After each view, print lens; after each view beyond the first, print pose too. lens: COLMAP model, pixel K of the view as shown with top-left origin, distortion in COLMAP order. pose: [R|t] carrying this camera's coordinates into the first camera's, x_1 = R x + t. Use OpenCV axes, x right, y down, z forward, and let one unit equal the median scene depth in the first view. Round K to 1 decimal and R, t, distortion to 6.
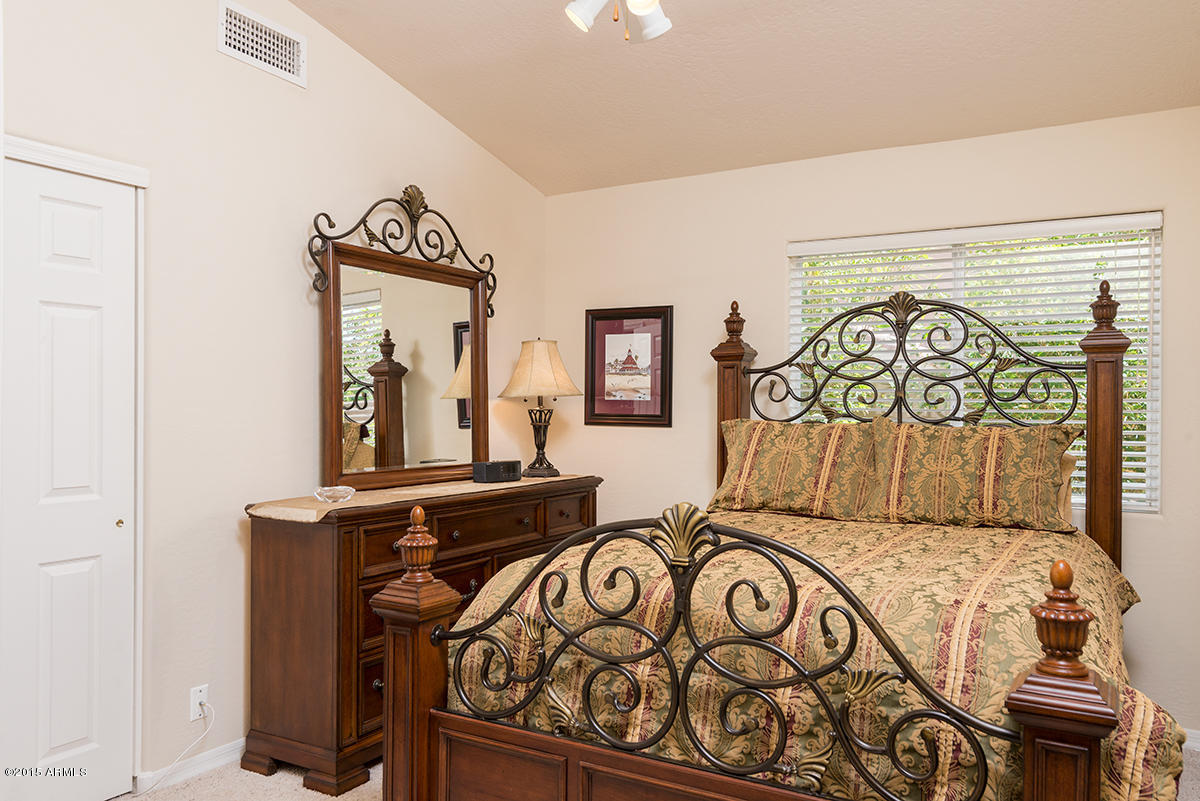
lens RADIAL K [[902.7, 0, 580.9], [0, 902.7, 412.8], [0, 0, 1]] dist [0.011916, -0.000682]
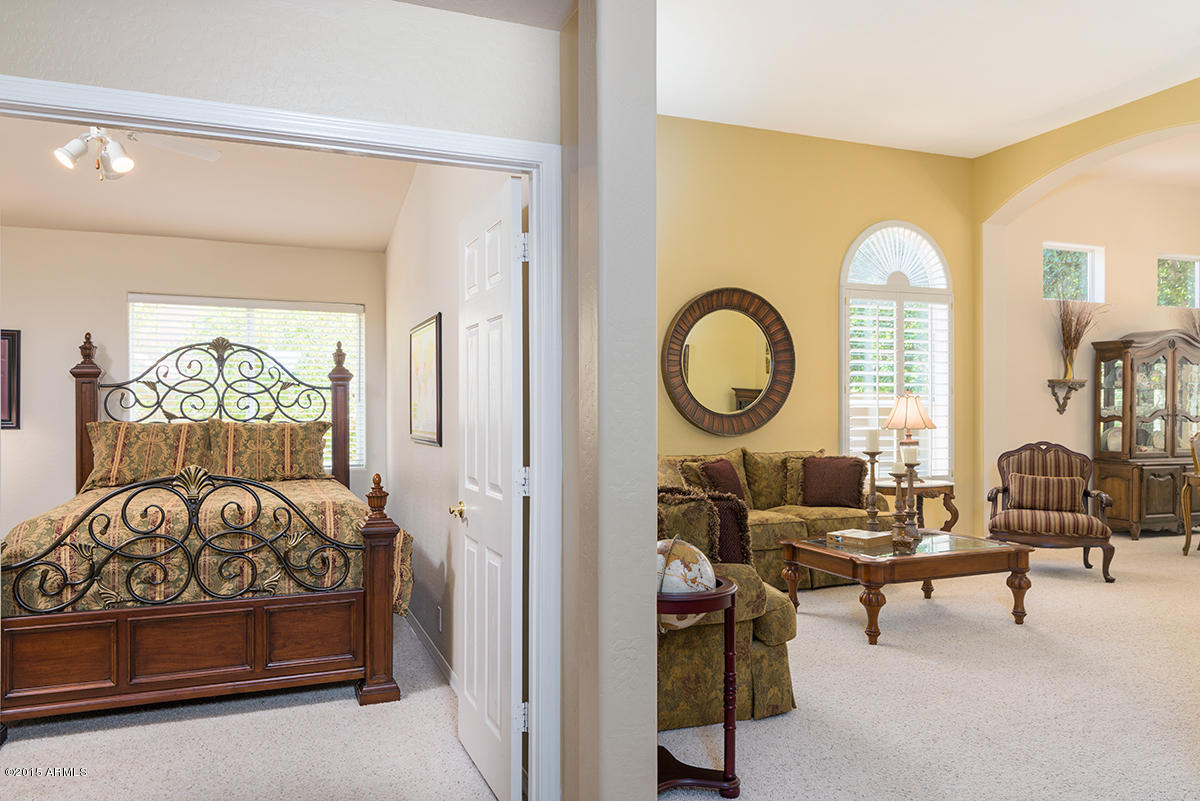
lens RADIAL K [[902.7, 0, 580.9], [0, 902.7, 412.8], [0, 0, 1]] dist [0.011916, -0.000682]
pose [[0.628114, -0.013063, 0.778011, -0.484749], [0.010226, 0.999911, 0.008532, -0.011396], [-0.778054, 0.002597, 0.628192, -0.471279]]
